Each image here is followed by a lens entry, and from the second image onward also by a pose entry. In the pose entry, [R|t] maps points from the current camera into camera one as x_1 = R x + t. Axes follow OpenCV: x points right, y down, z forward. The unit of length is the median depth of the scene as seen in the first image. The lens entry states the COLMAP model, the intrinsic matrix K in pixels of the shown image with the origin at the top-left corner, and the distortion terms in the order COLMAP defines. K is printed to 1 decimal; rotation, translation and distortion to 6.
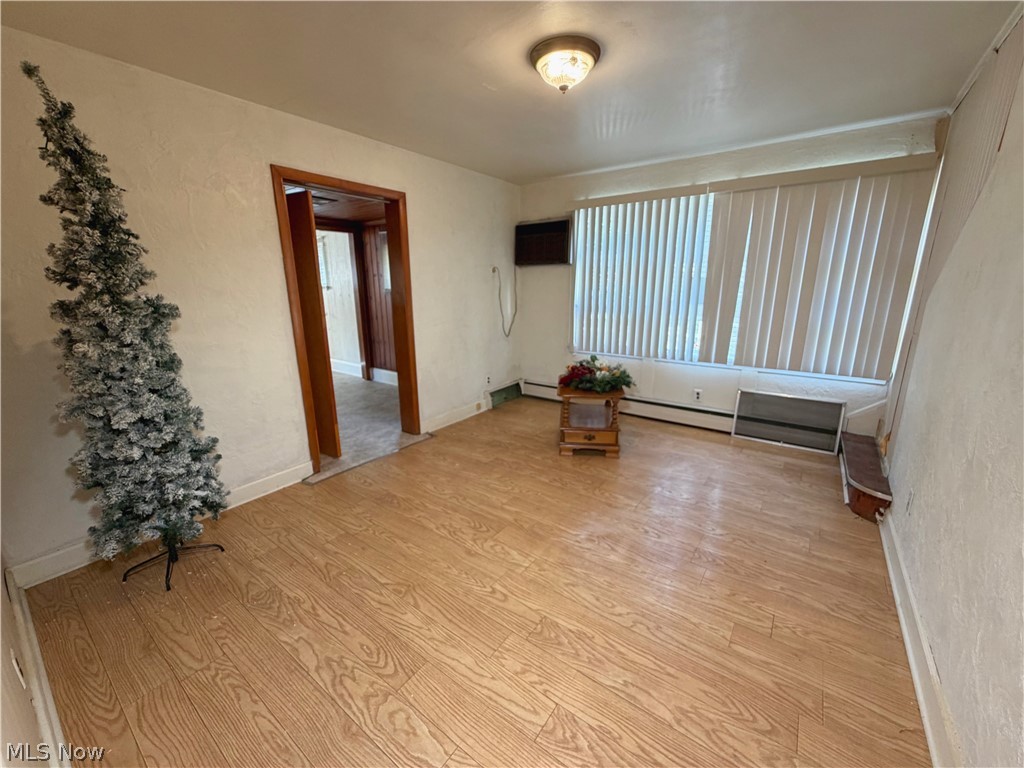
lens RADIAL K [[412.5, 0, 508.1], [0, 412.5, 385.4], [0, 0, 1]] dist [-0.007045, 0.002216]
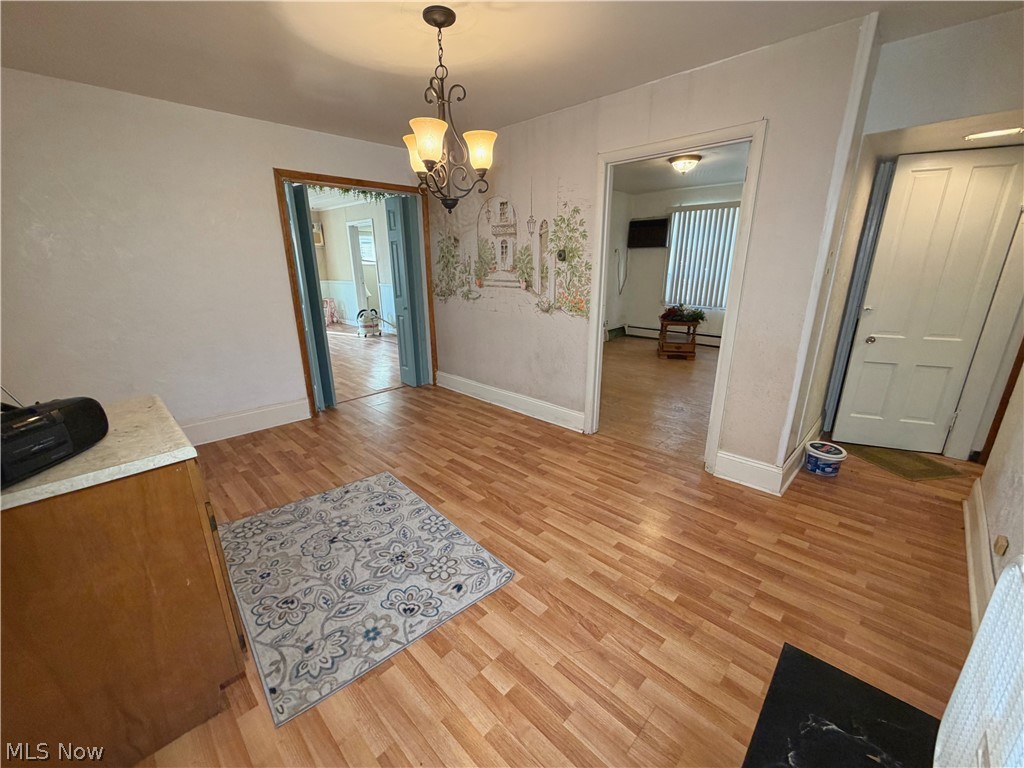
lens RADIAL K [[412.5, 0, 506.4], [0, 412.5, 381.6], [0, 0, 1]] dist [-0.007045, 0.002216]
pose [[0.989207, 0.042143, -0.140337, -0.264450], [-0.035706, 0.998205, 0.048075, 0.203518], [0.142111, -0.042546, 0.988936, -0.822697]]
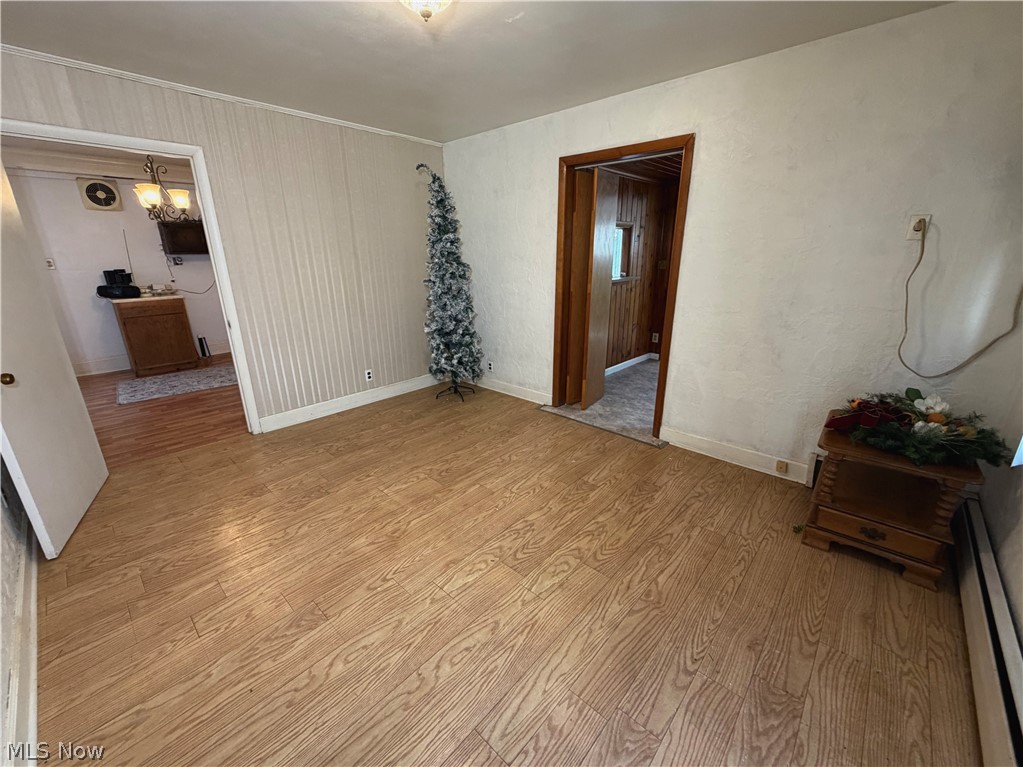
lens RADIAL K [[412.1, 0, 507.7], [0, 412.1, 384.8], [0, 0, 1]] dist [-0.007045, 0.002216]
pose [[-0.107619, 0.317271, -0.942209, 0.624861], [-0.235953, 0.912485, 0.334213, -0.205351], [0.965787, 0.258284, -0.023340, 0.766681]]
